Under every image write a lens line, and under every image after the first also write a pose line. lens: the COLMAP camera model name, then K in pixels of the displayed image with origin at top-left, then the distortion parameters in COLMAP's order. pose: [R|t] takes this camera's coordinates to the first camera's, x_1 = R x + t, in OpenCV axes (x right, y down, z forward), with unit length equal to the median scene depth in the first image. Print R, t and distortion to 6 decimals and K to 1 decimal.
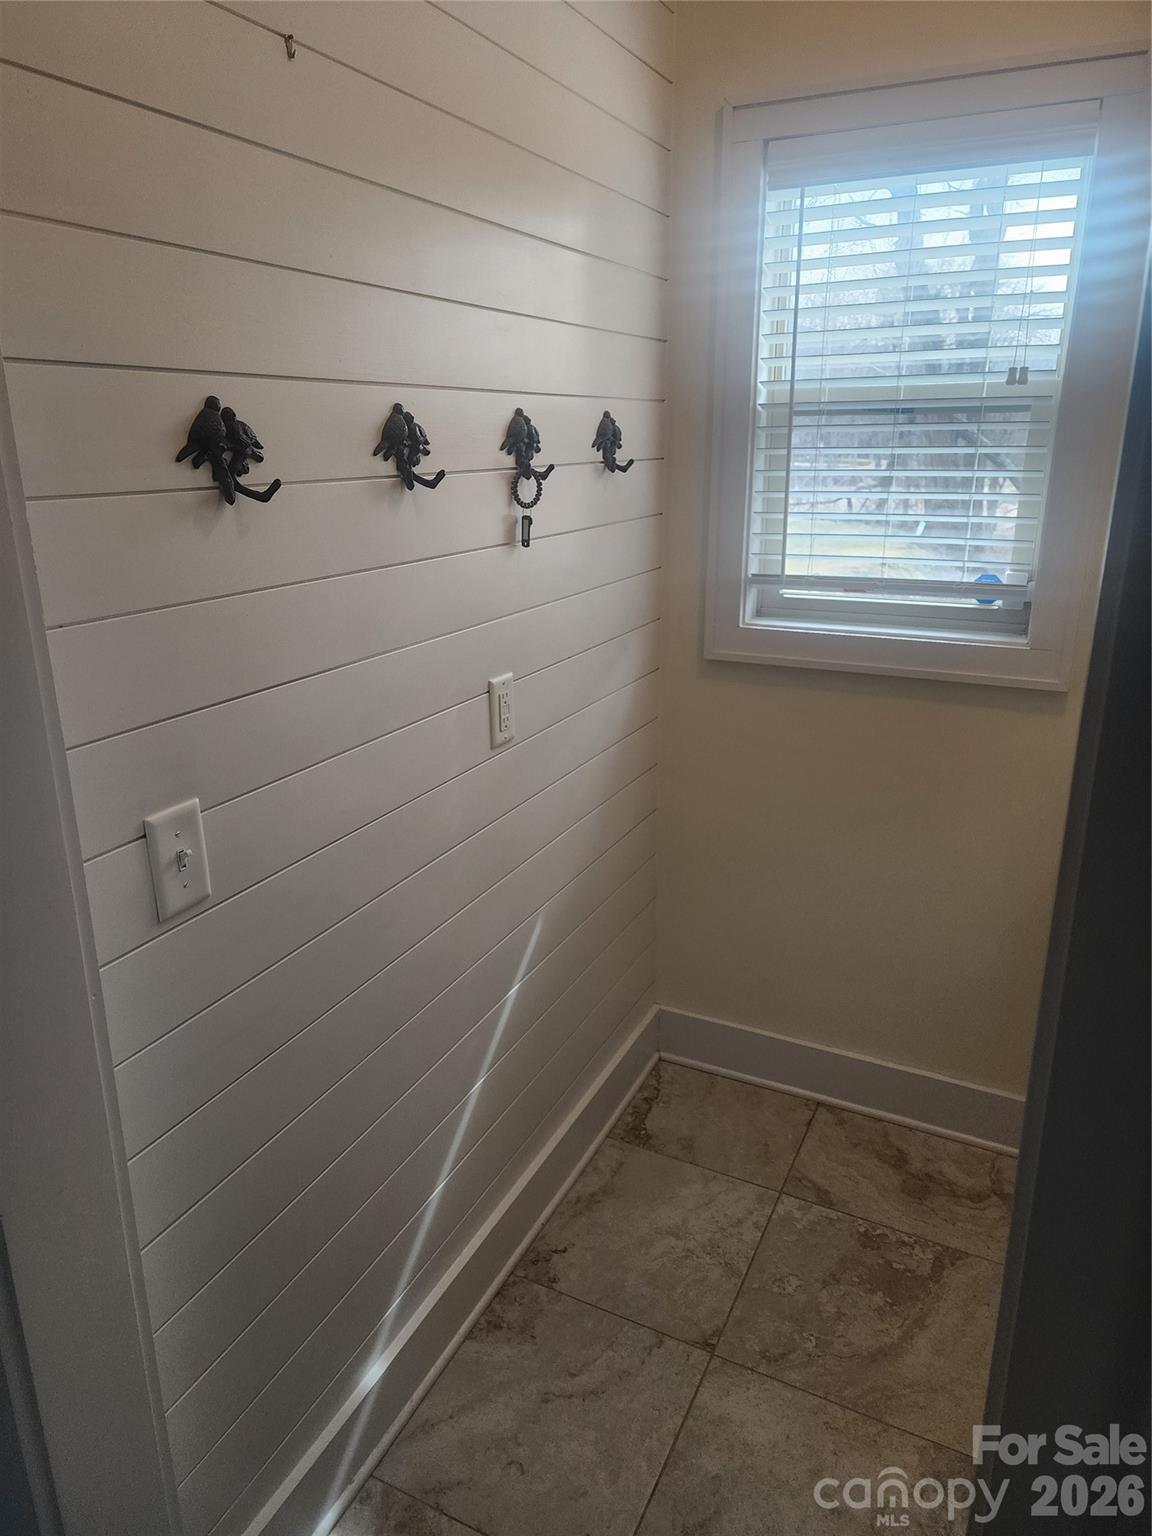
lens RADIAL K [[1025.2, 0, 578.8], [0, 1025.2, 763.0], [0, 0, 1]] dist [0.049238, -0.025978]
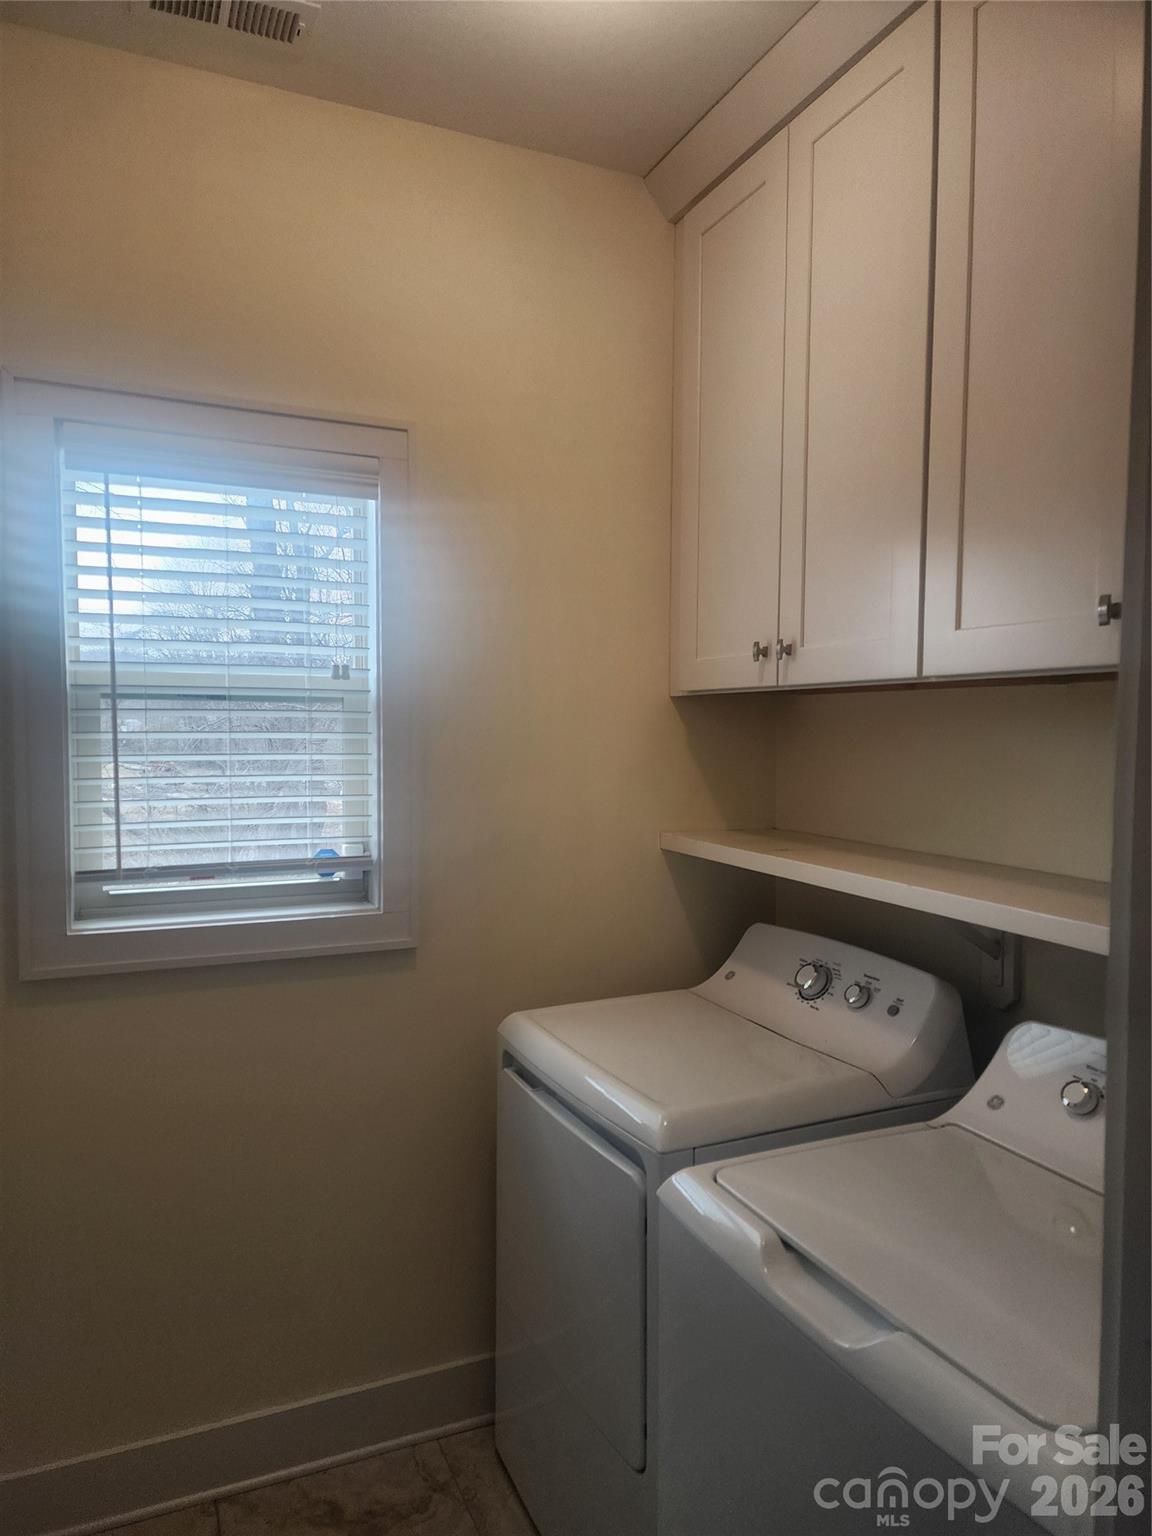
lens RADIAL K [[1025.2, 0, 573.3], [0, 1025.2, 774.2], [0, 0, 1]] dist [0.049238, -0.025978]
pose [[0.653163, -0.030407, 0.756607, -0.224167], [0.215538, 0.965325, -0.147275, -0.049511], [-0.725893, 0.259272, 0.637069, 0.140811]]
